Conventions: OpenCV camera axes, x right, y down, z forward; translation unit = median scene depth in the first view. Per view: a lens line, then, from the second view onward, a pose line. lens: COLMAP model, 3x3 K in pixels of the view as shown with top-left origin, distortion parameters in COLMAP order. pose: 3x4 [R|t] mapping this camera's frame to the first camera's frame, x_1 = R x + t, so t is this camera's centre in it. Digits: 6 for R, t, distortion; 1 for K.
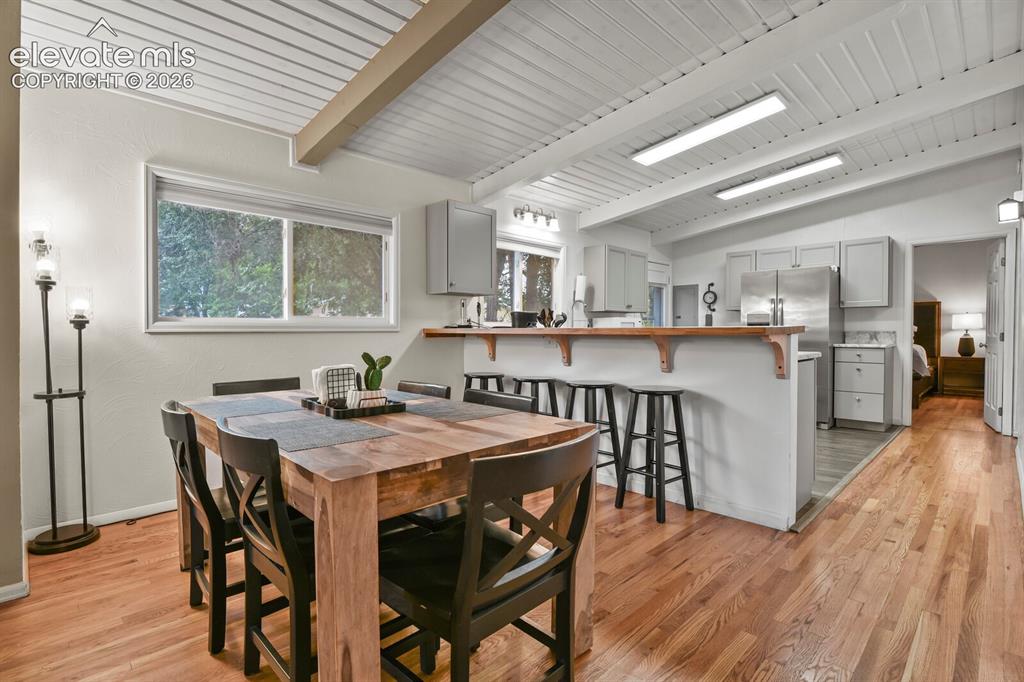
lens RADIAL K [[494.0, 0, 517.8], [0, 494.0, 340.7], [0, 0, 1]] dist [-0.010165, -0.000706]
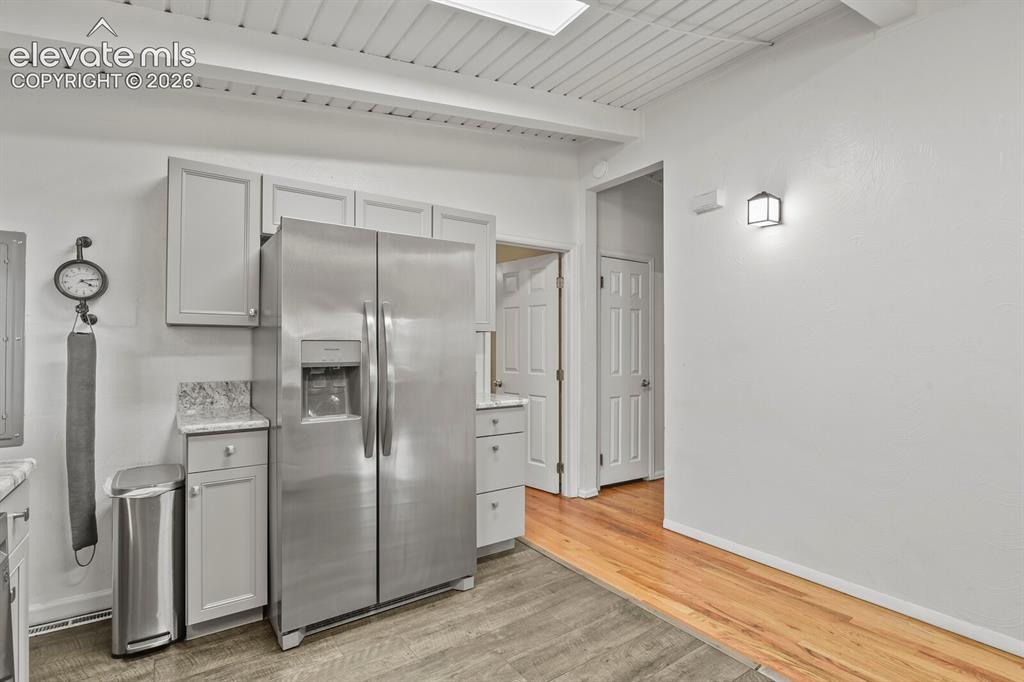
lens RADIAL K [[494.0, 0, 517.8], [0, 494.0, 340.7], [0, 0, 1]] dist [-0.010165, -0.000706]
pose [[0.178802, 0.013710, 0.983790, 0.168986], [0.019809, 0.999650, -0.017532, -0.049599], [-0.983686, 0.022623, 0.178468, 0.890346]]
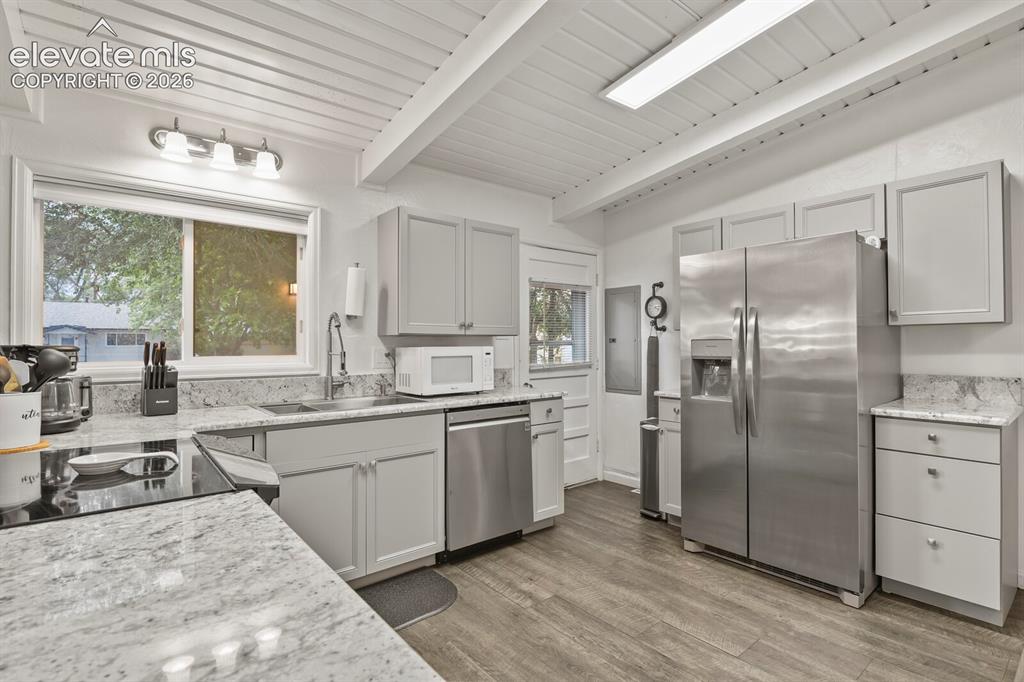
lens RADIAL K [[494.0, 0, 517.8], [0, 494.0, 340.7], [0, 0, 1]] dist [-0.010165, -0.000706]
pose [[0.994715, -0.002303, -0.102644, 0.386124], [-0.000428, 0.999647, -0.026578, -0.044012], [0.102669, 0.026481, 0.994363, 0.547748]]
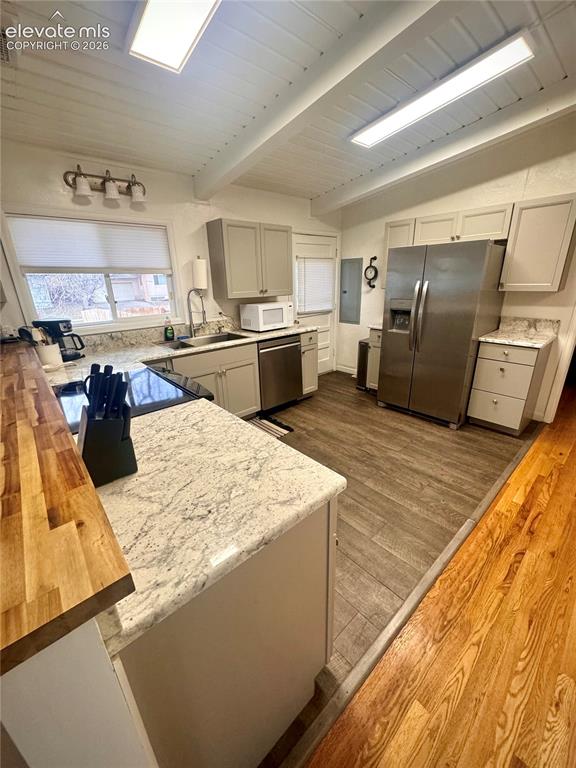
lens RADIAL K [[304.7, 0, 288.3], [0, 304.7, 381.7], [0, 0, 1]] dist [-0.001701, -0.000171]
pose [[0.997580, 0.001993, -0.069500, 0.359076], [0.019478, 0.951554, 0.306866, -0.094527], [0.066744, -0.307477, 0.949212, 0.464749]]
